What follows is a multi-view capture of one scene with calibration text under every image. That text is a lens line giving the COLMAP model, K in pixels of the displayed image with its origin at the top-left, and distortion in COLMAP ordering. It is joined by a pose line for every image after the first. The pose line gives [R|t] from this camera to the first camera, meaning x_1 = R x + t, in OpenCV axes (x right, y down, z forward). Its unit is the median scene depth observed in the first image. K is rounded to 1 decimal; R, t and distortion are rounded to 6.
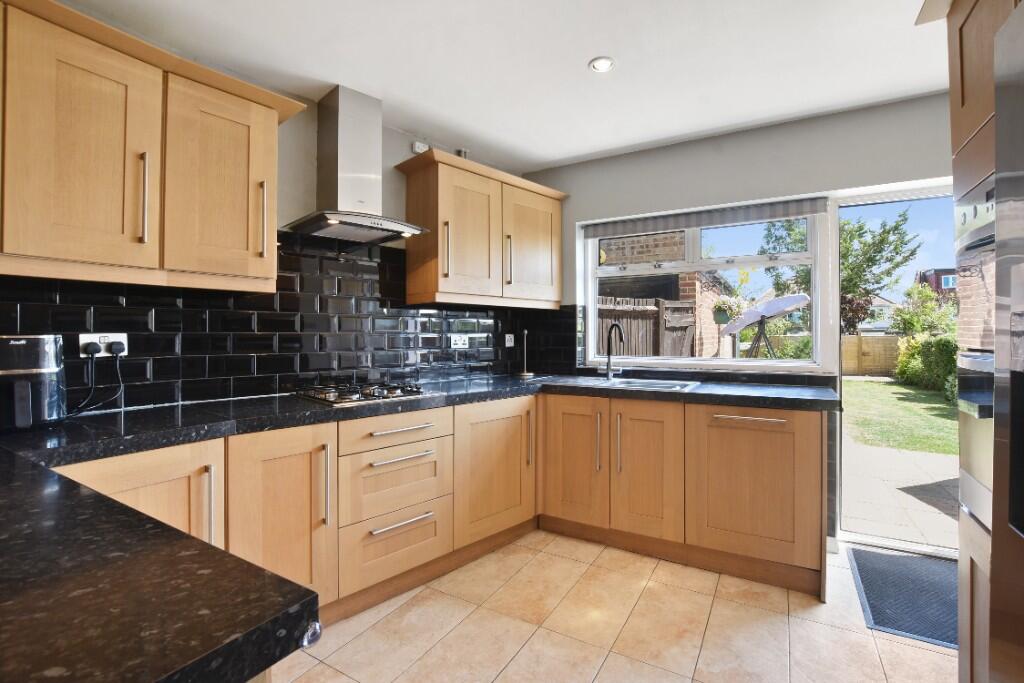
lens RADIAL K [[464.5, 0, 512.2], [0, 464.5, 330.5], [0, 0, 1]] dist [0.000100, 0.000002]
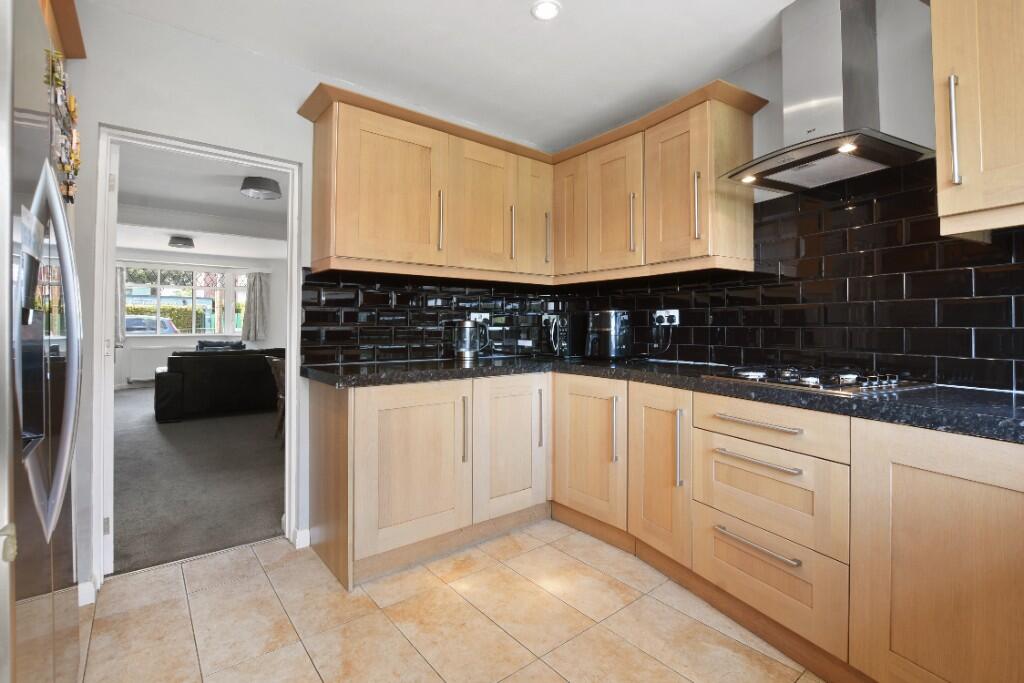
lens RADIAL K [[466.7, 0, 513.4], [0, 466.7, 322.3], [0, 0, 1]] dist [-0.001411, -0.000259]
pose [[-0.344850, -0.009676, -0.938608, 0.688539], [0.010643, 0.999842, -0.014218, 0.059008], [0.938597, -0.014893, -0.344693, 0.981999]]
